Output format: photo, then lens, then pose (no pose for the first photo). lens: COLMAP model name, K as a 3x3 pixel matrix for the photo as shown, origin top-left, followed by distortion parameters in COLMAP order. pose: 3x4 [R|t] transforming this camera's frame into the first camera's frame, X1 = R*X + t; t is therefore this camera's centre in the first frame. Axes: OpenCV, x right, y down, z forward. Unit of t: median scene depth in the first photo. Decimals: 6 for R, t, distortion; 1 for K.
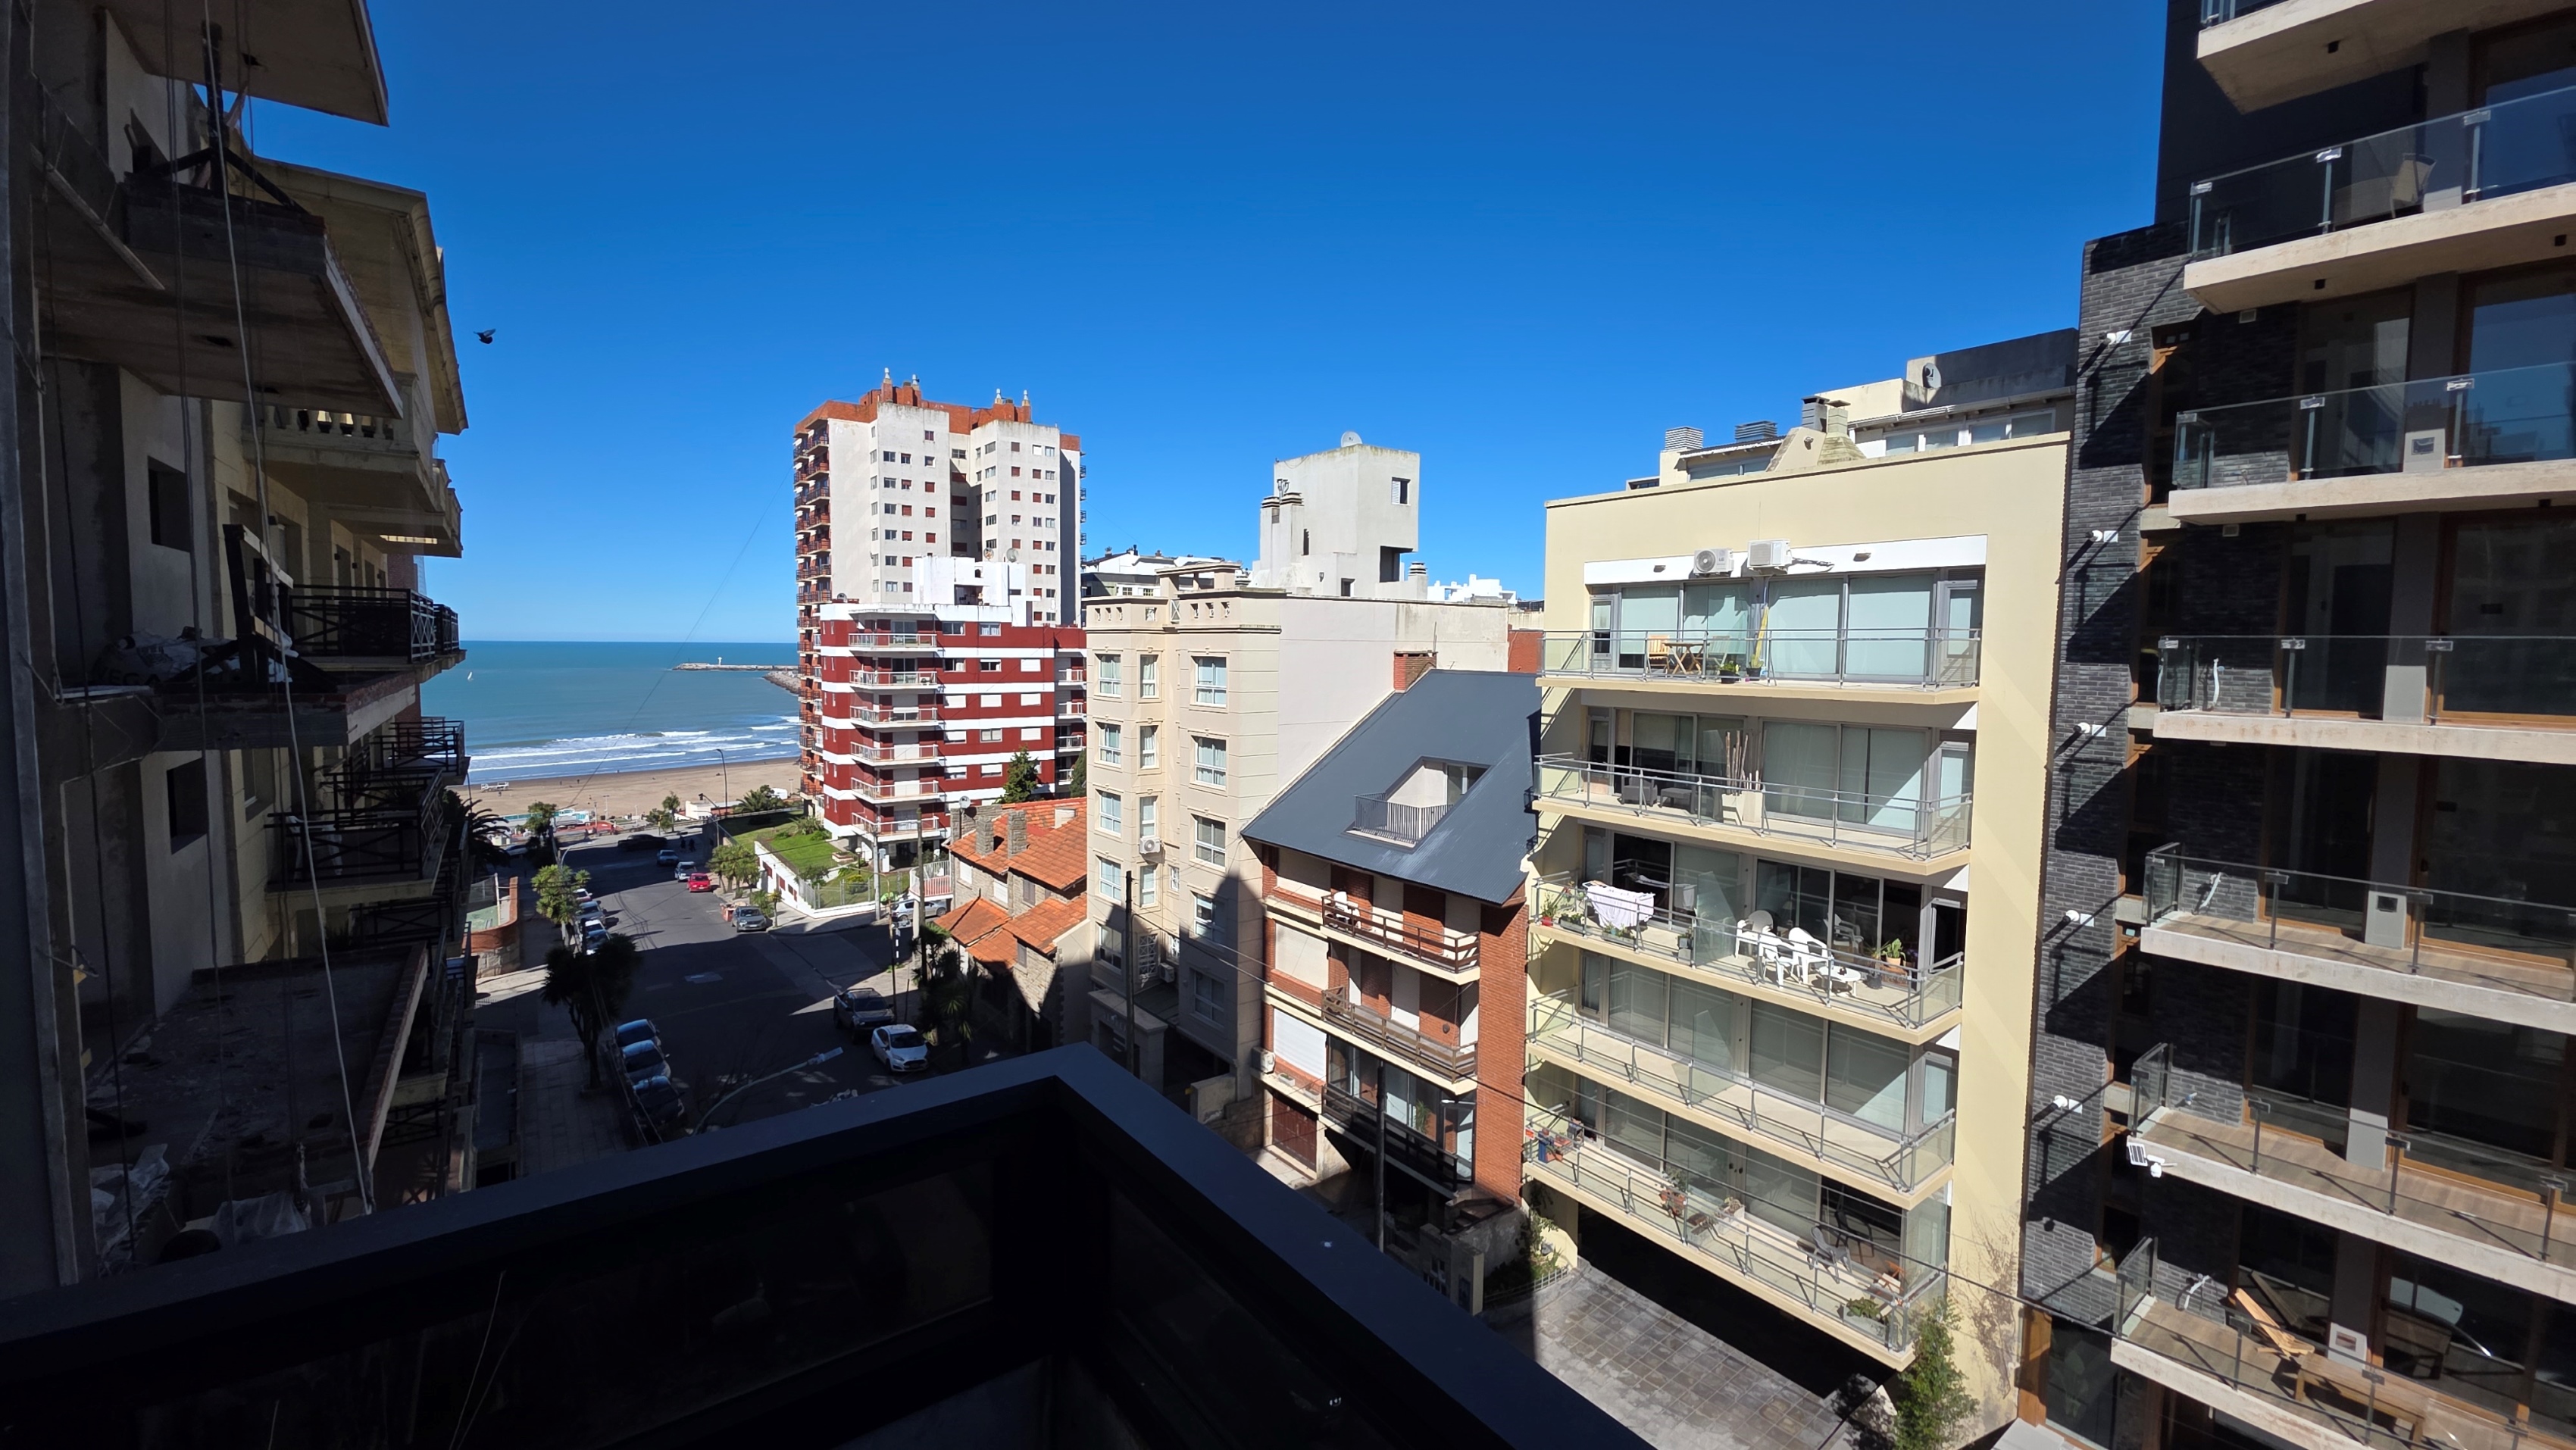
lens RADIAL K [[1021.0, 0, 1290.0], [0, 1021.0, 711.4], [0, 0, 1]] dist [0.014747, -0.009395]
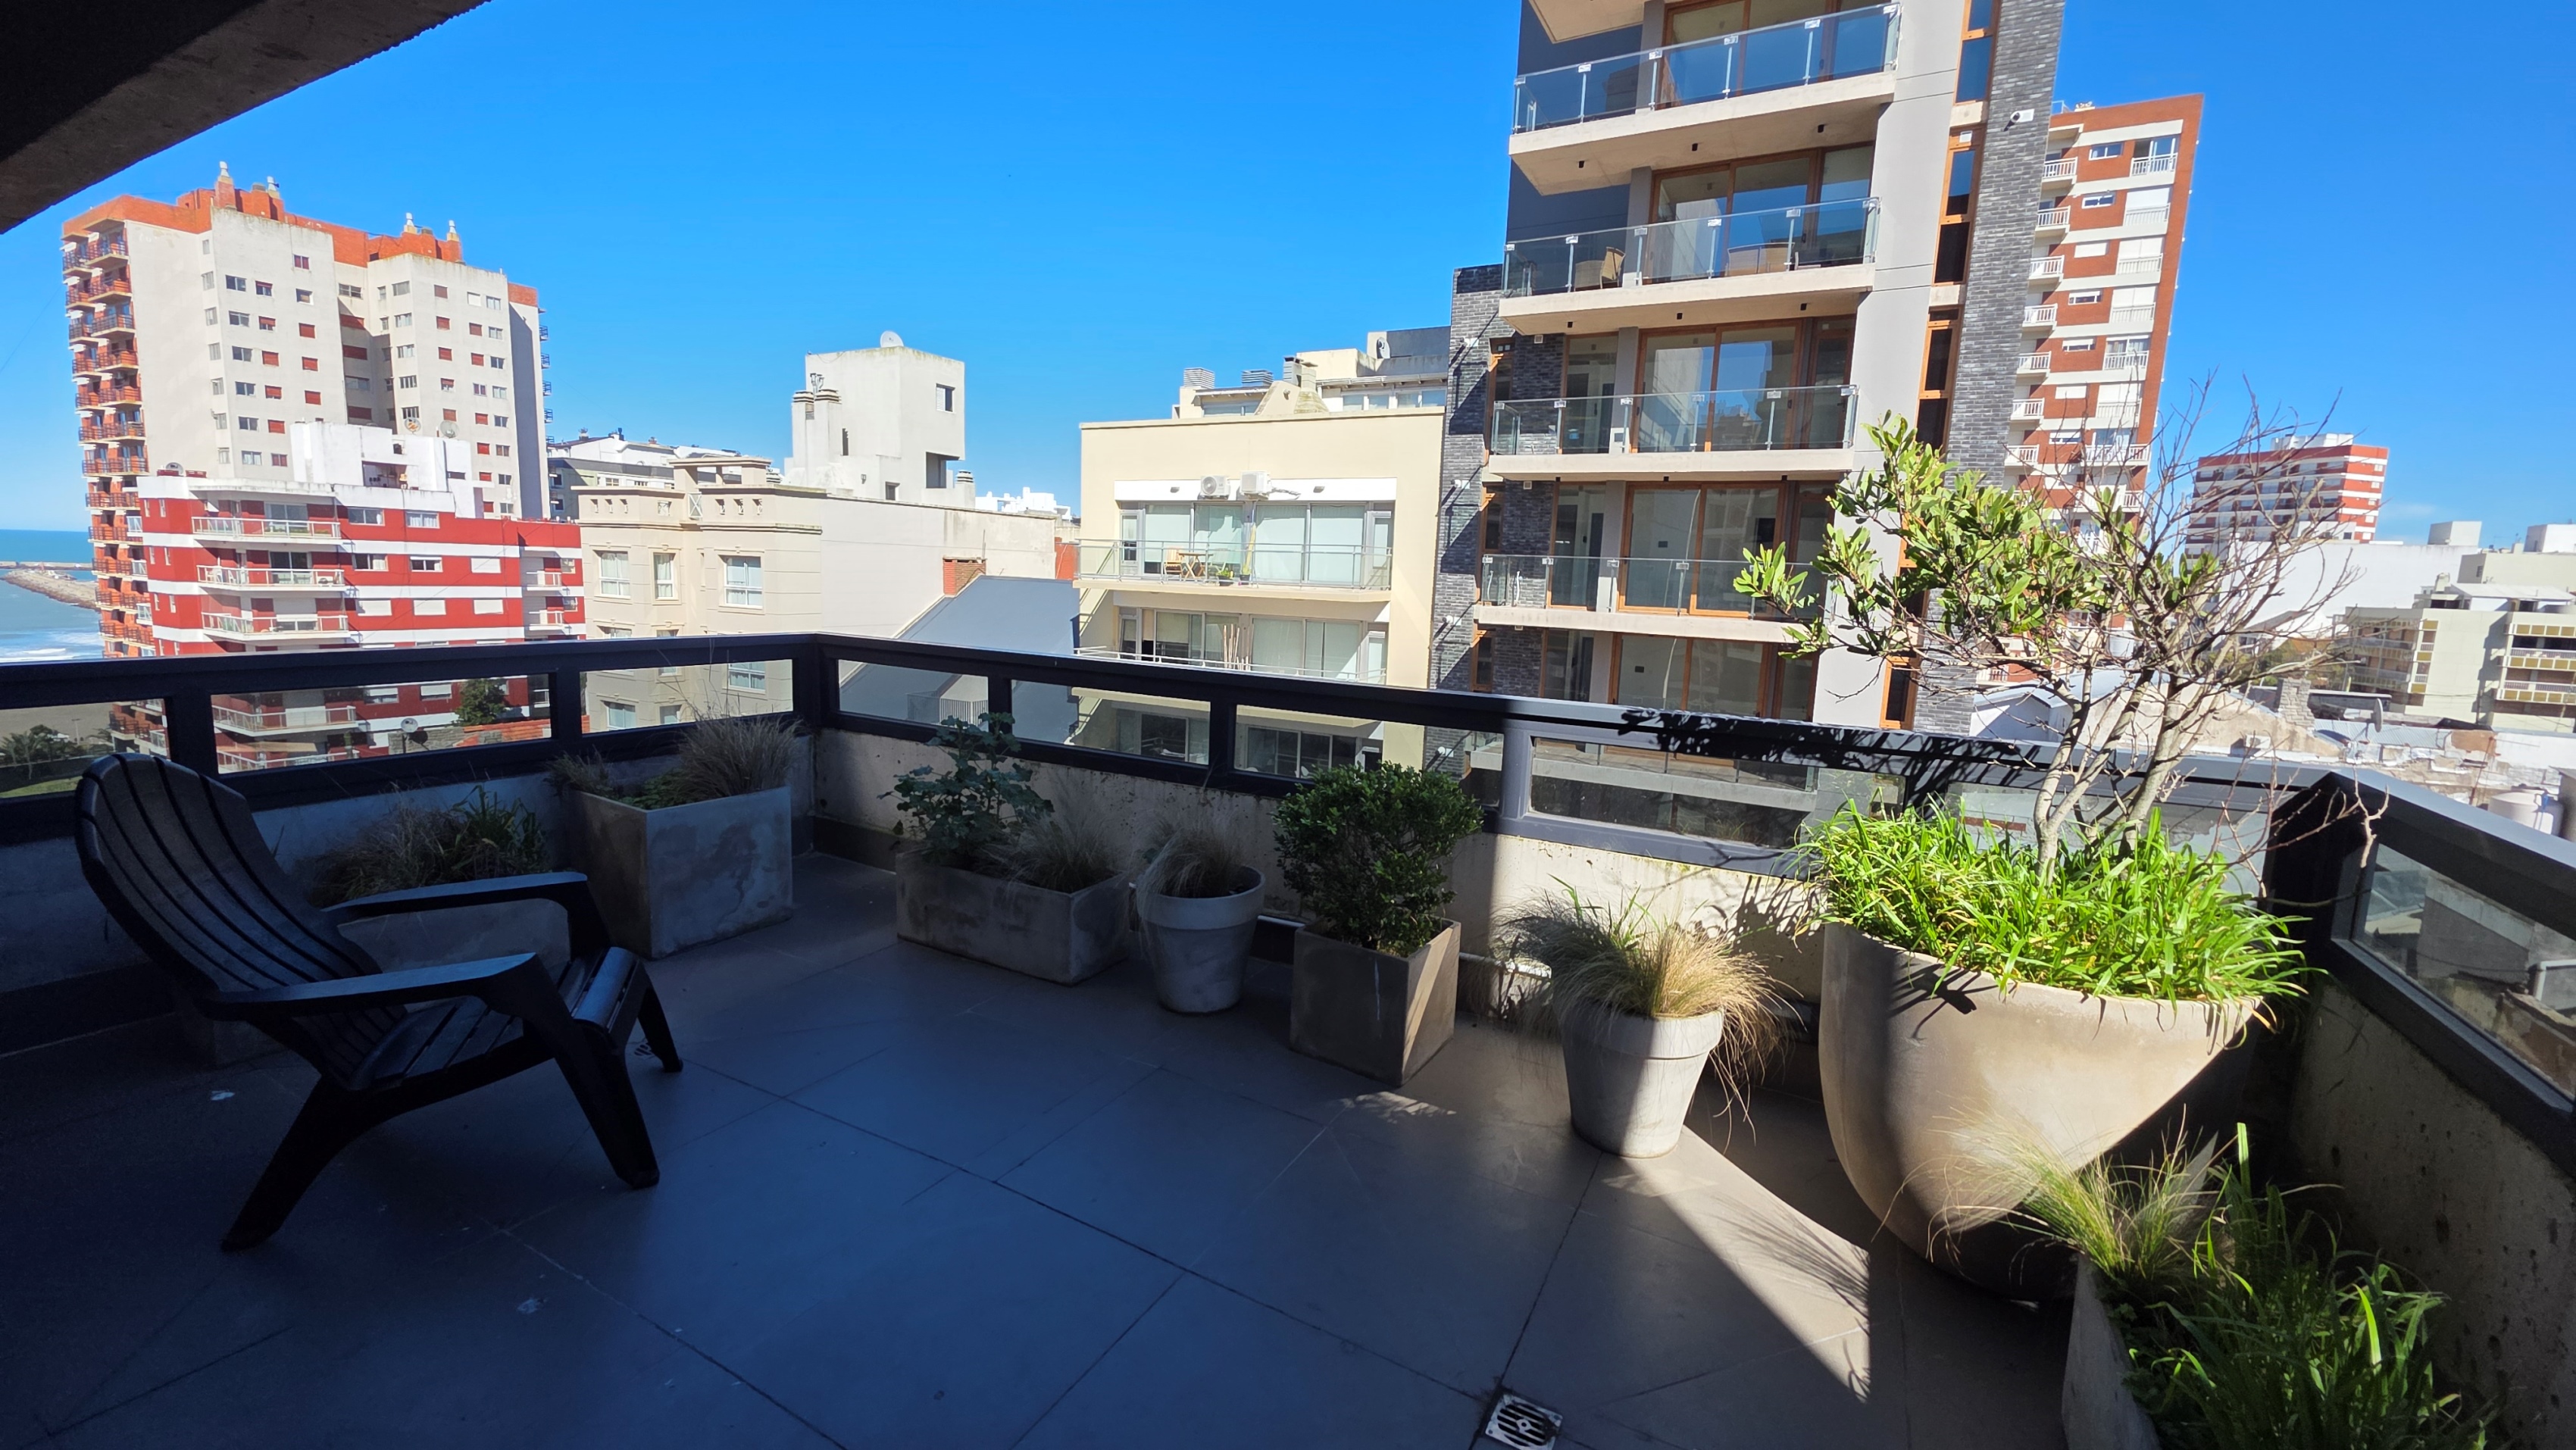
lens RADIAL K [[1025.6, 0, 1288.4], [0, 1025.6, 710.7], [0, 0, 1]] dist [0.014336, -0.008859]
pose [[0.912232, -0.030329, 0.408550, -0.009288], [-0.001814, 0.996947, 0.078060, 0.015584], [-0.409670, -0.071950, 0.909392, -0.105991]]
